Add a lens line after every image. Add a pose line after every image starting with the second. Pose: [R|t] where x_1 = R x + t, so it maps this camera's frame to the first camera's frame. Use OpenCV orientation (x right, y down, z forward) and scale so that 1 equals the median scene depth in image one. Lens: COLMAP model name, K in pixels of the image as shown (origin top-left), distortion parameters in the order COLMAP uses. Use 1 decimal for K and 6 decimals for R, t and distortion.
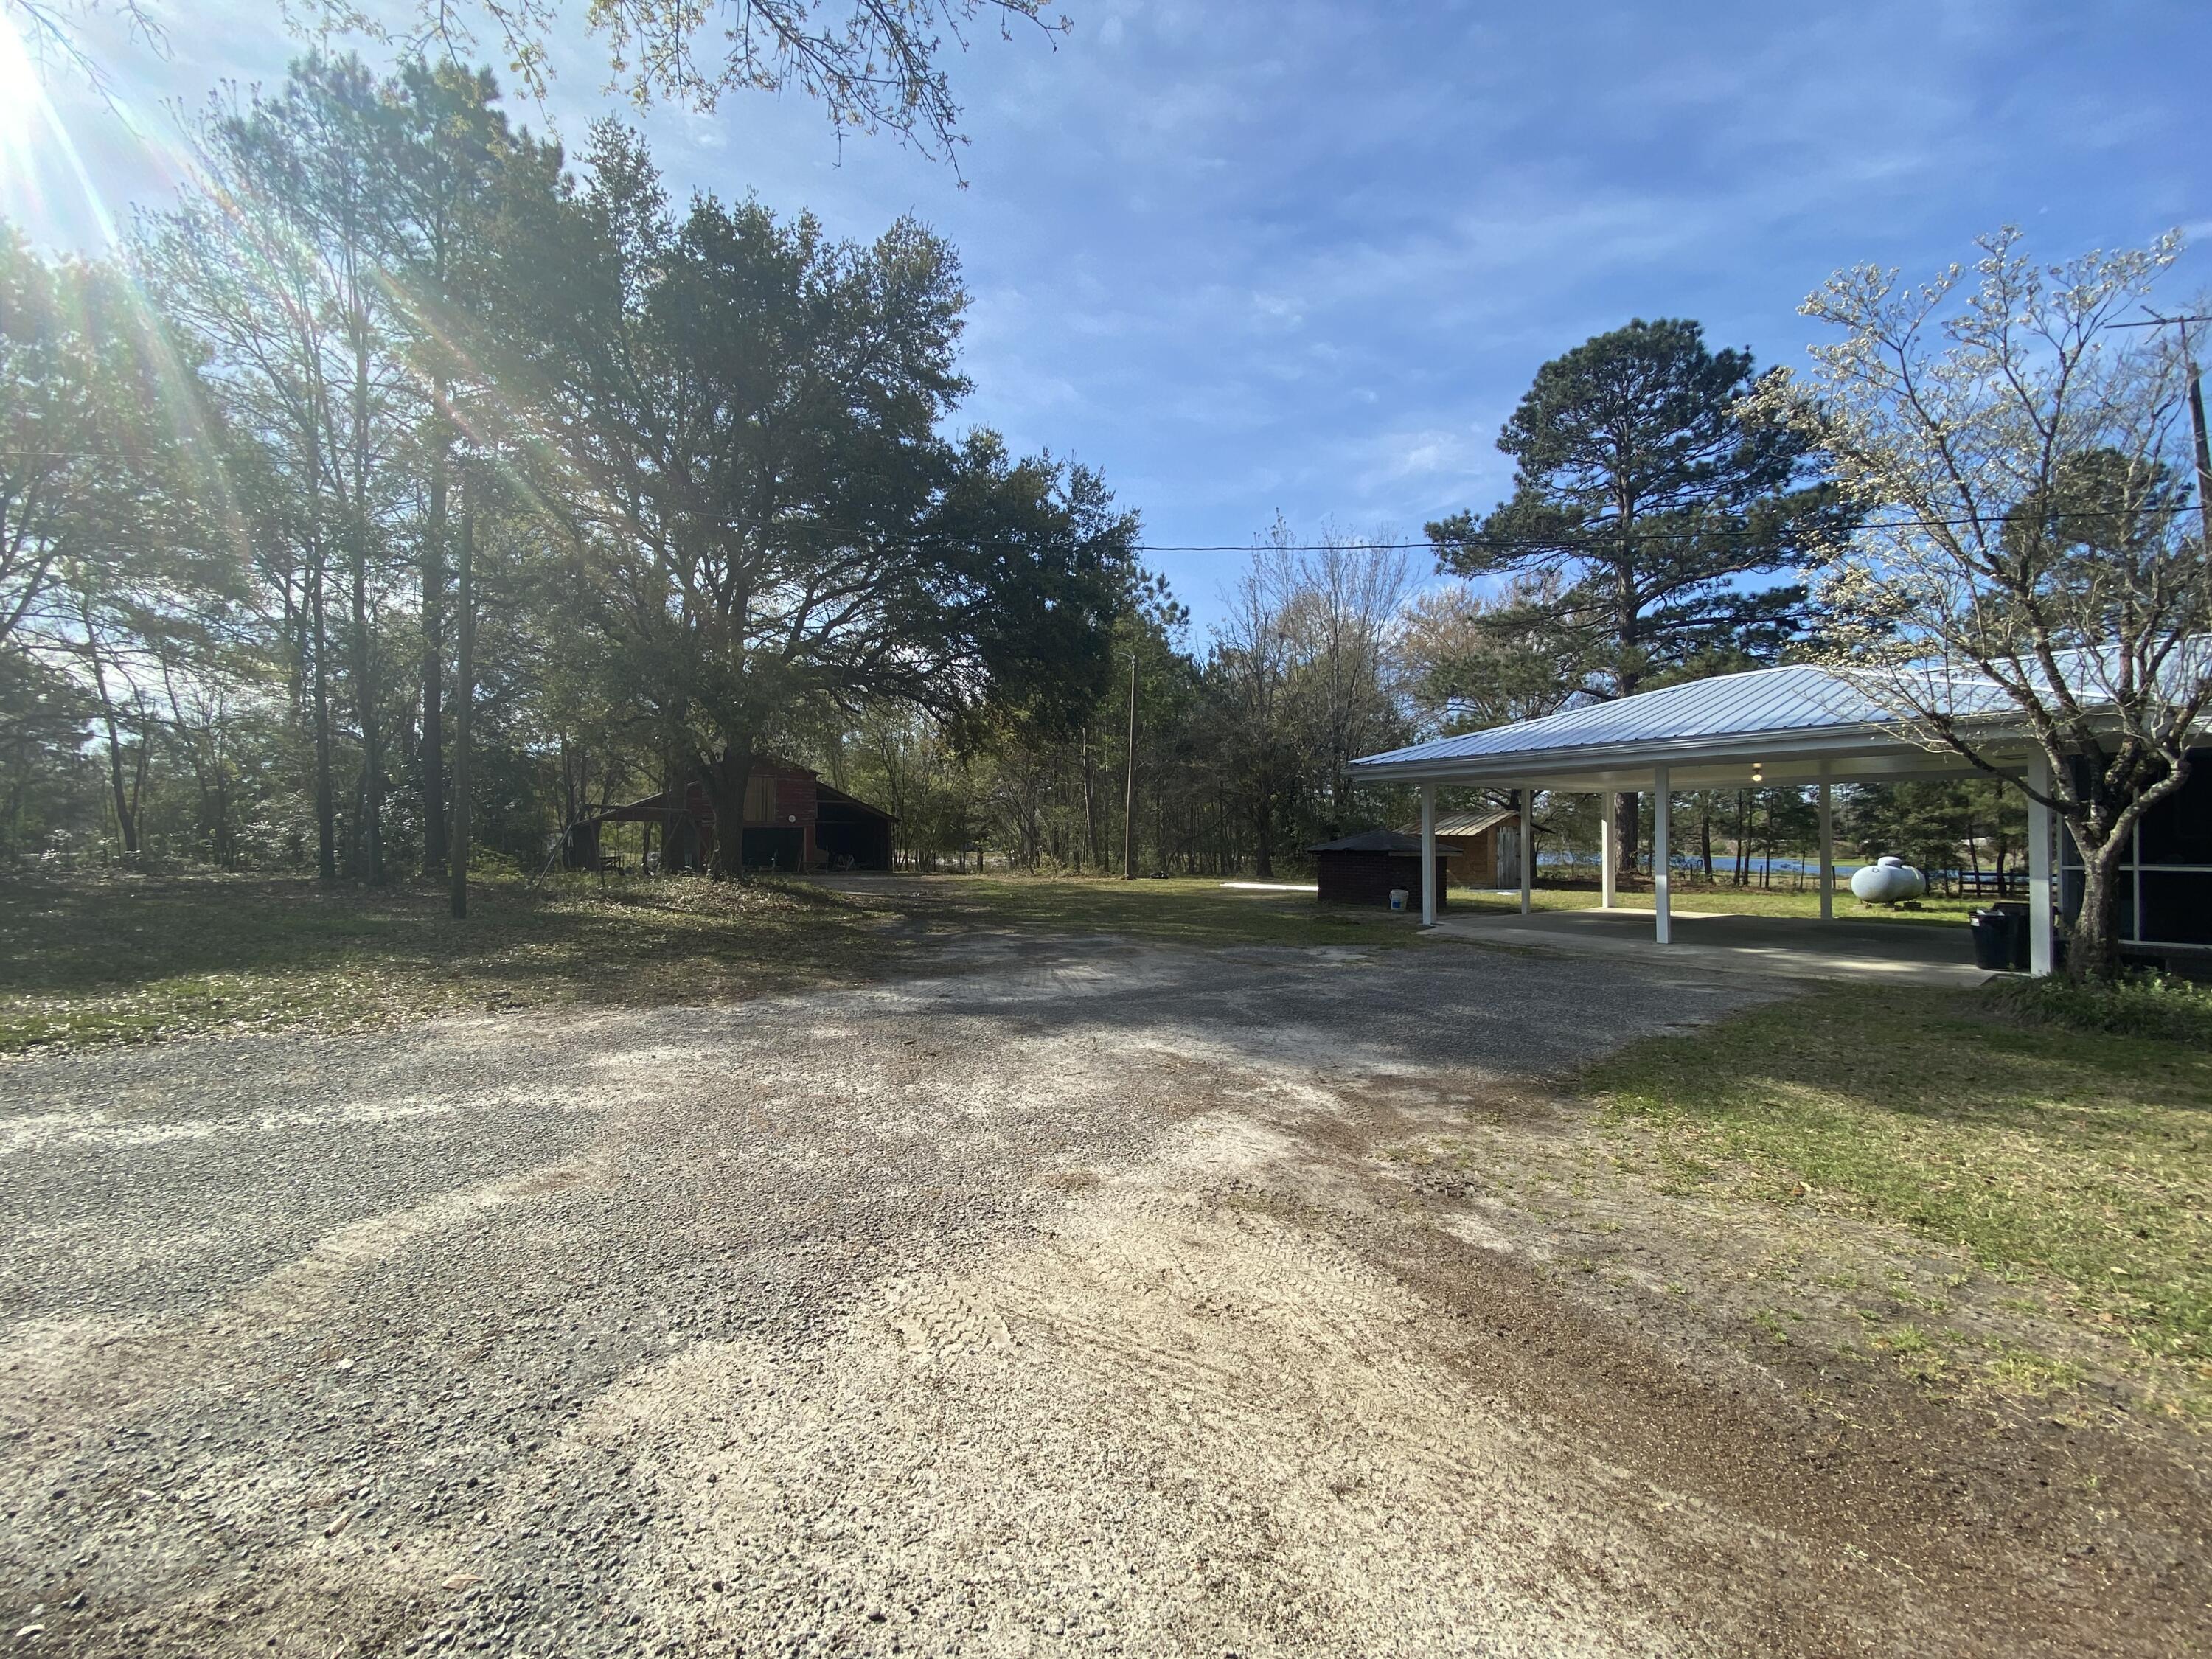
lens RADIAL K [[915.7, 0, 1106.0], [0, 915.7, 829.5], [0, 0, 1]] dist [0.001557, 0.000141]
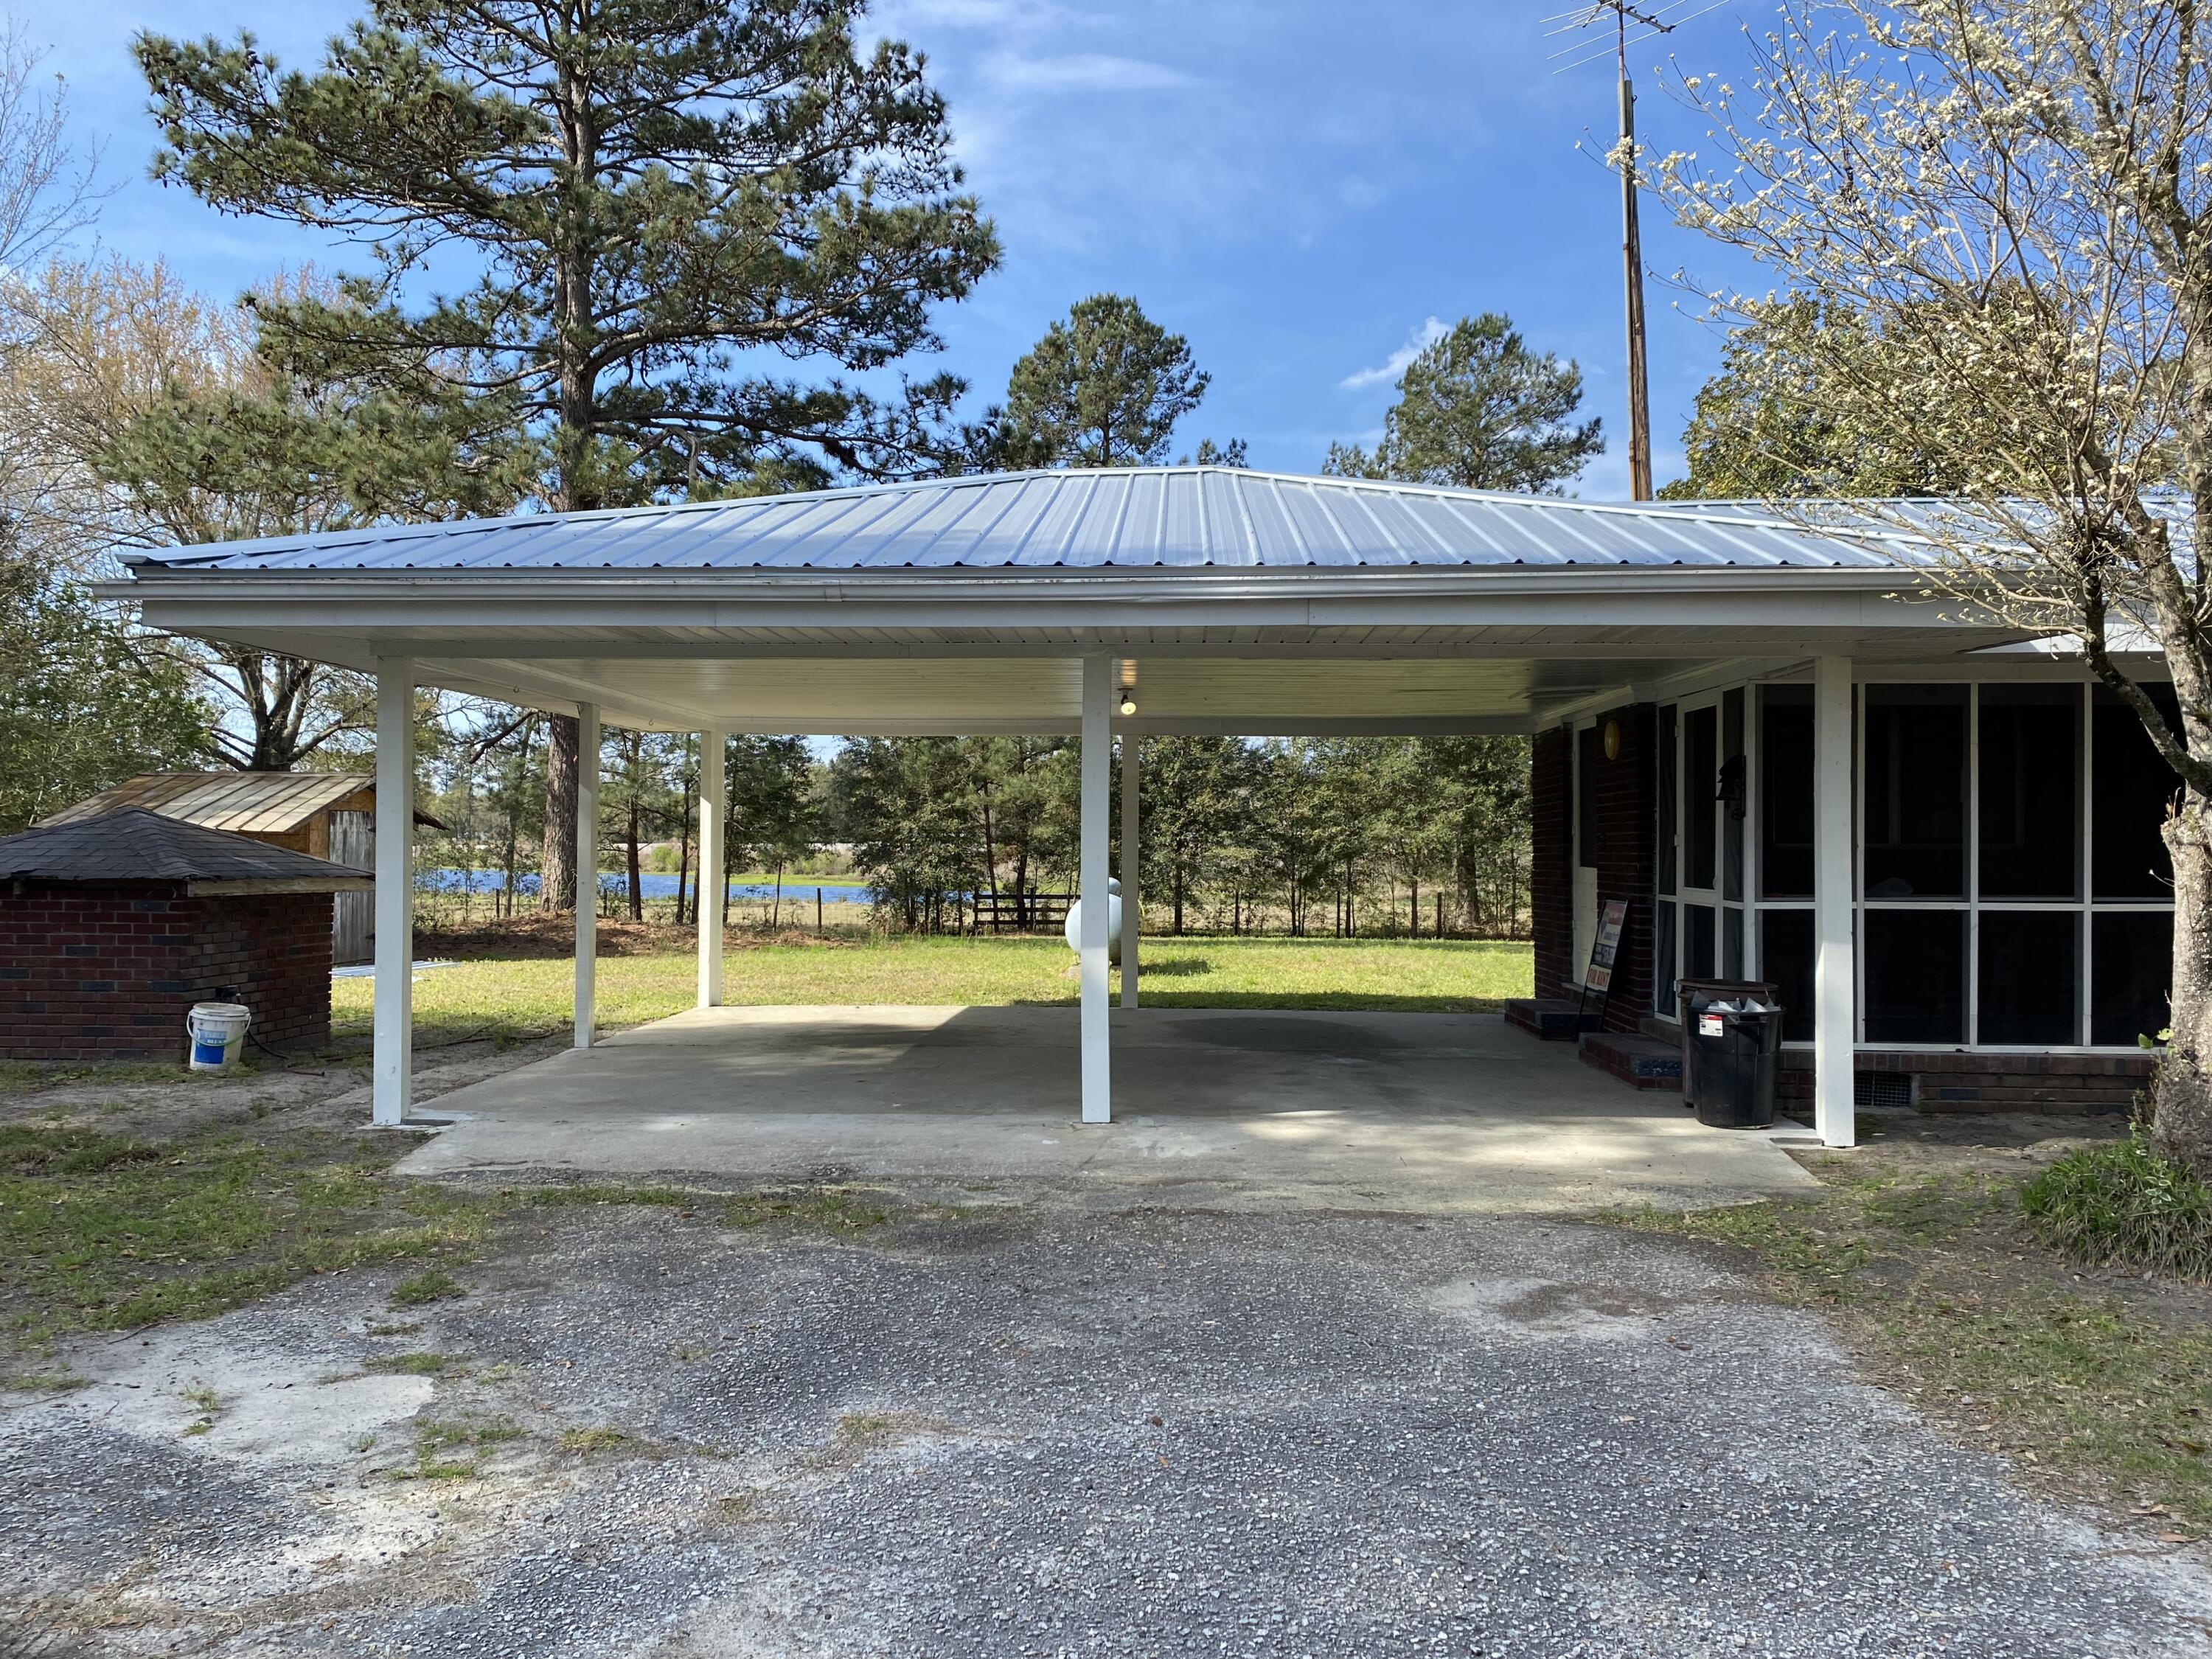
lens RADIAL K [[1672.9, 0, 1106.0], [0, 1672.9, 829.5], [0, 0, 1]] dist [-0.025680, 0.000995]
pose [[0.581364, 0.009317, 0.813591, 0.020232], [-0.012611, 0.999918, -0.002440, 0.002182], [-0.813546, -0.008841, 0.581433, 0.256702]]
